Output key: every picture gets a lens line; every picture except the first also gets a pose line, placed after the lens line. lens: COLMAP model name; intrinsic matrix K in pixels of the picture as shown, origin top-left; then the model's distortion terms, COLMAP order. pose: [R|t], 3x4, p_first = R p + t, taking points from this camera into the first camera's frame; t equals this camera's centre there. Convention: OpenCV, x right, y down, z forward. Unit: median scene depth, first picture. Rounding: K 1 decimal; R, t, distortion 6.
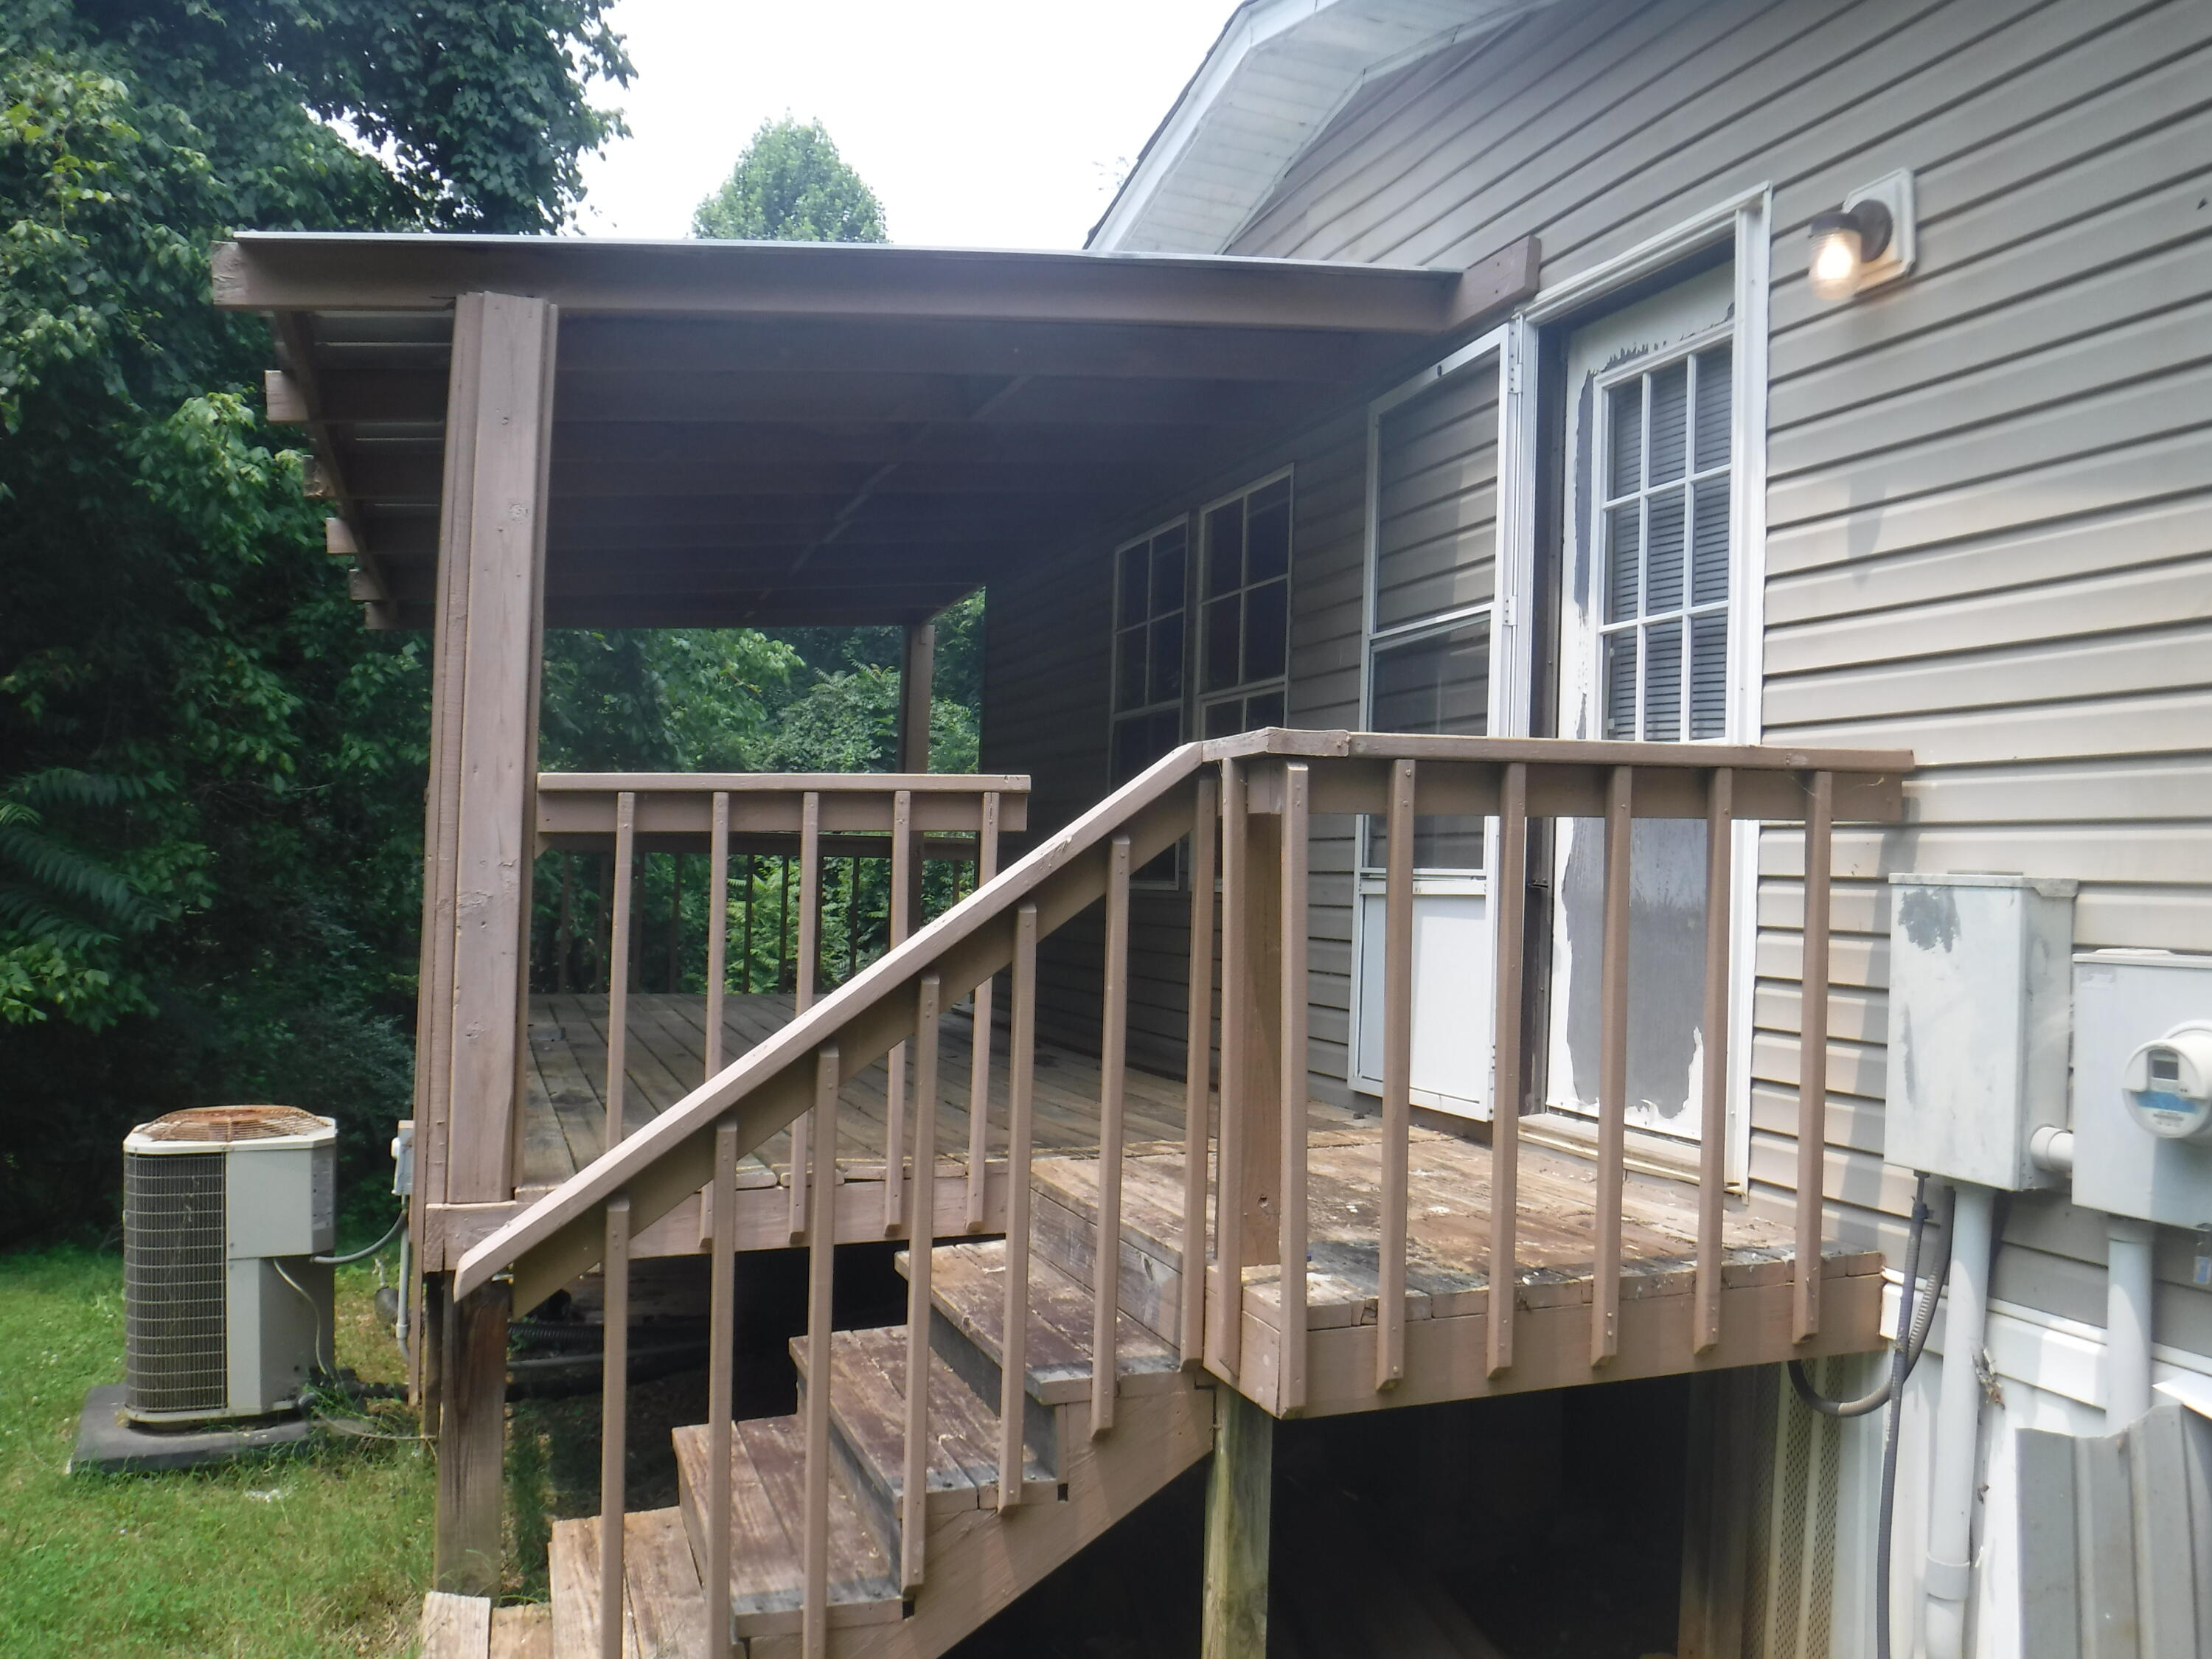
lens RADIAL K [[1819.5, 0, 1084.1], [0, 1819.5, 836.6], [0, 0, 1]] dist [-0.102652, 0.047437]
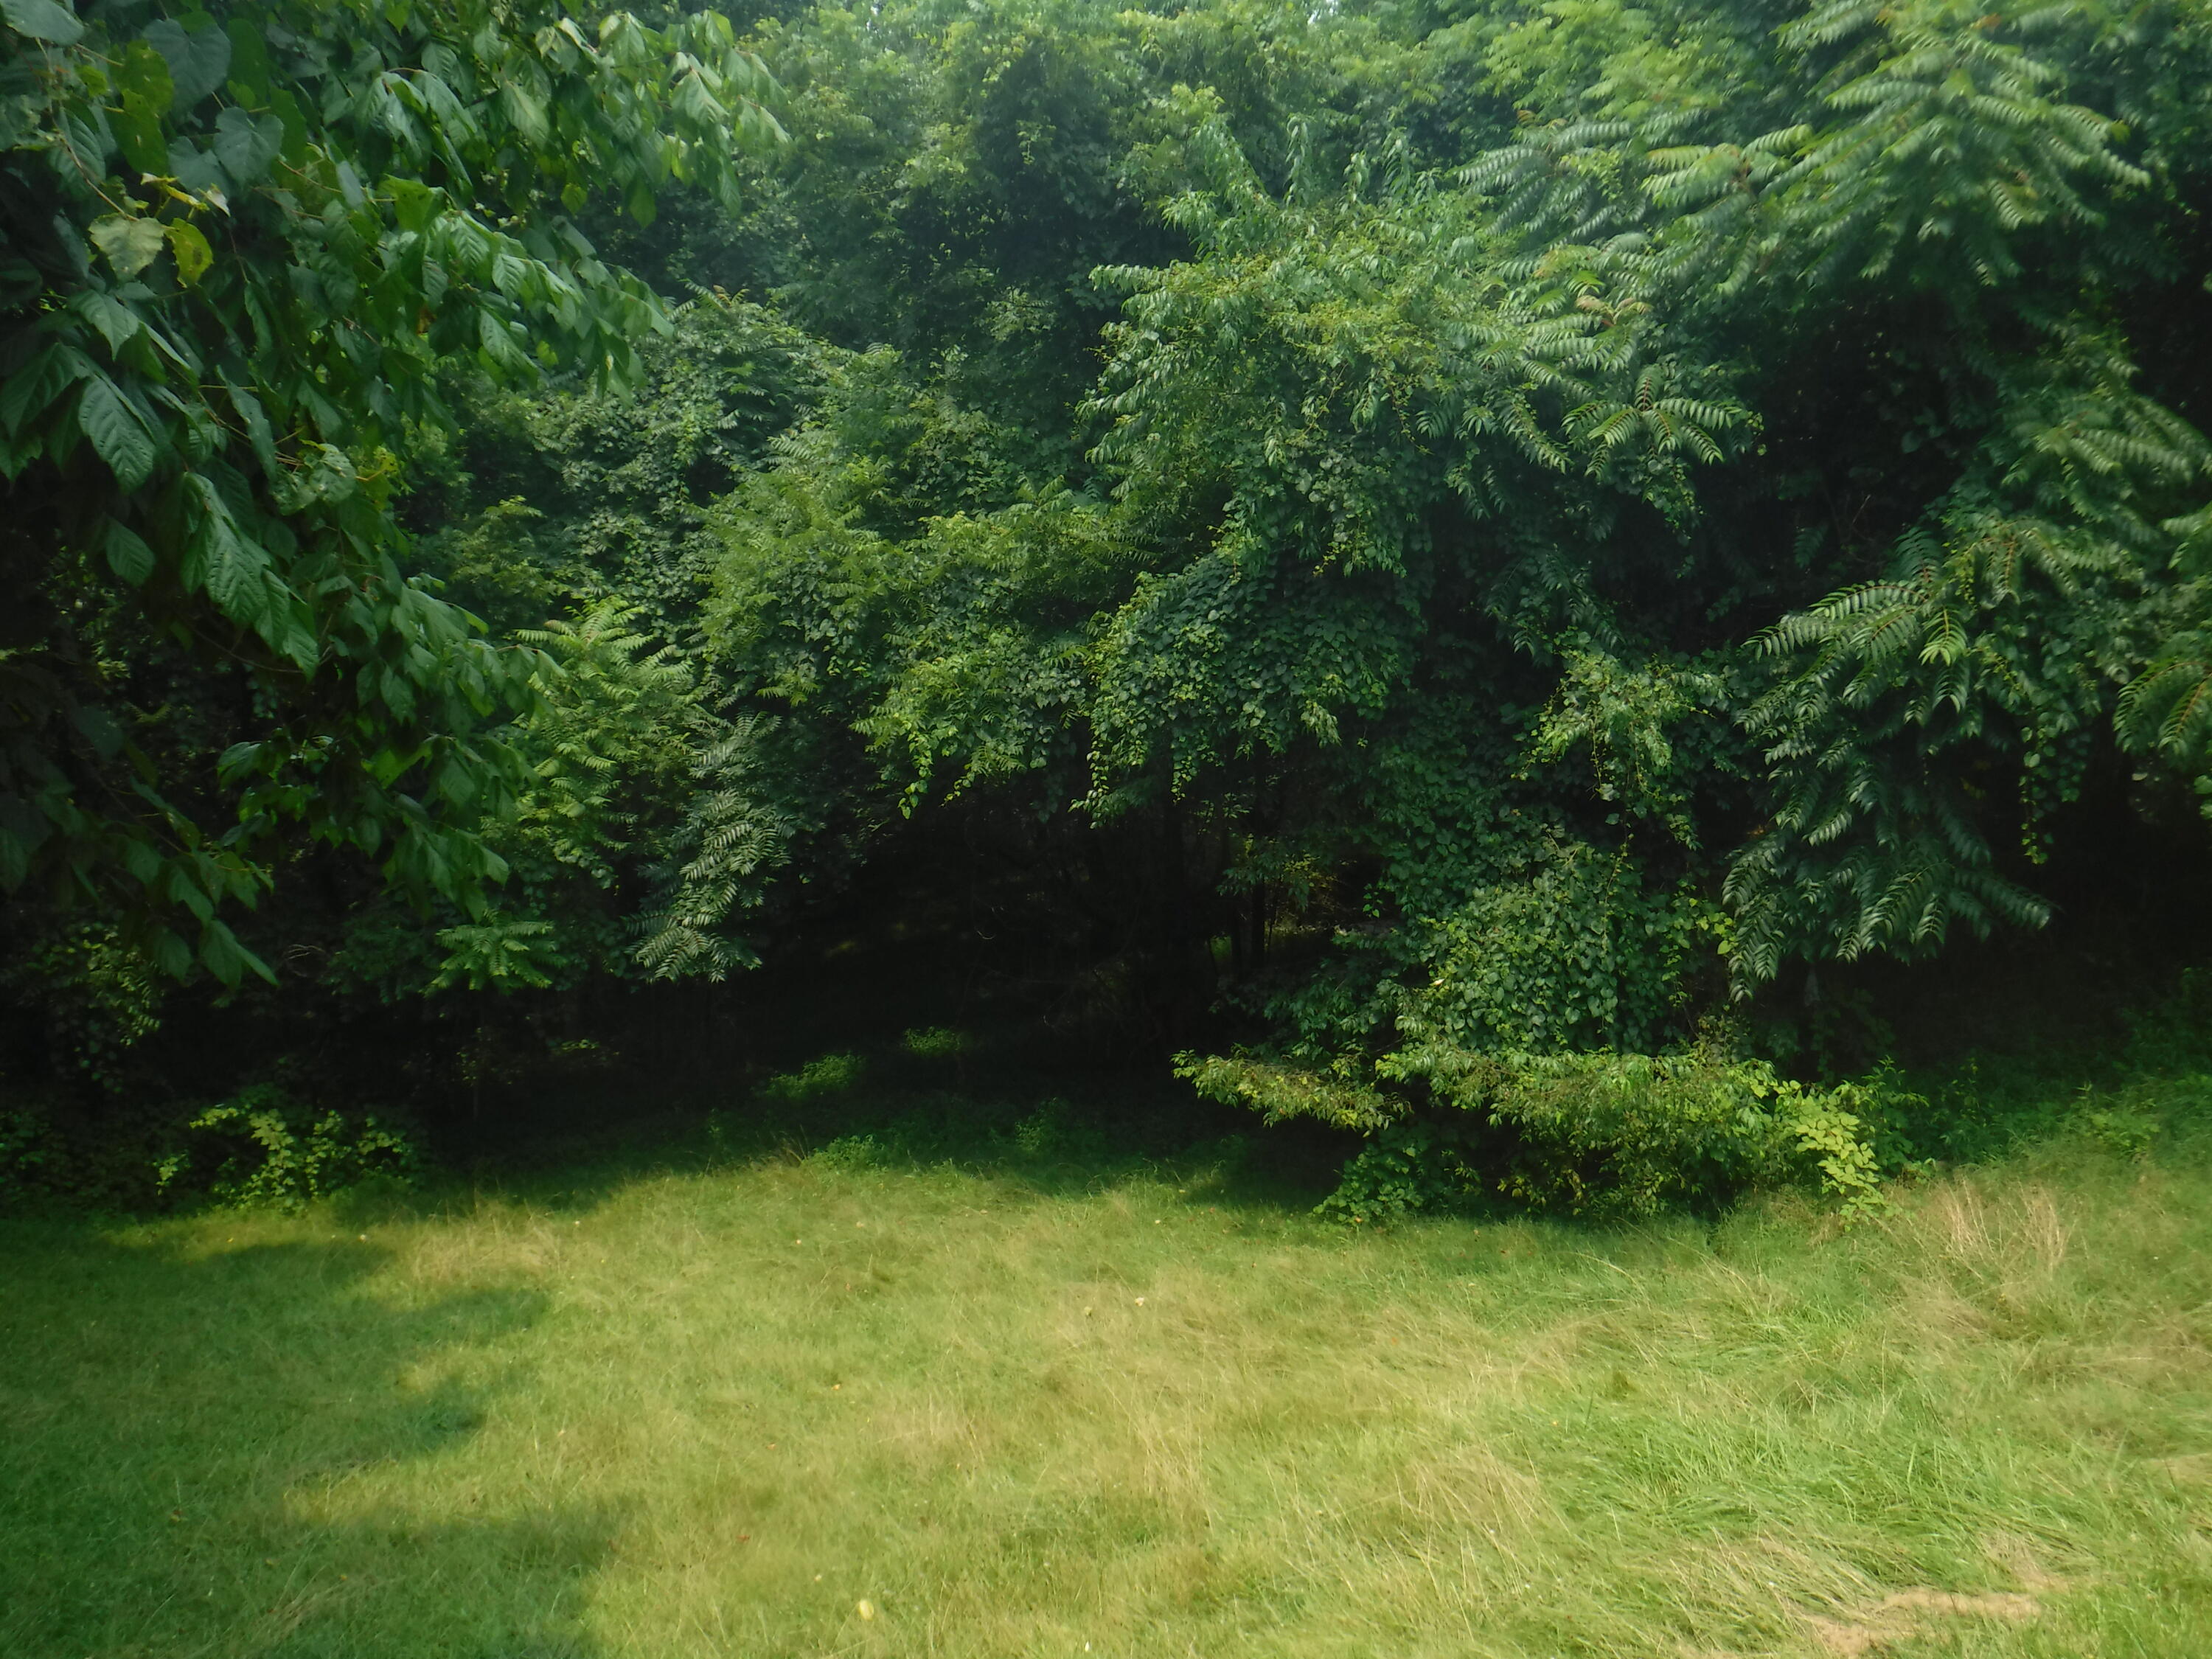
lens RADIAL K [[1819.5, 0, 1084.1], [0, 1819.5, 836.6], [0, 0, 1]] dist [-0.102652, 0.047437]
pose [[0.993592, -0.026750, 0.109811, -0.061509], [0.005977, 0.982666, 0.185290, -0.017396], [-0.112864, -0.183447, 0.976529, 0.305622]]
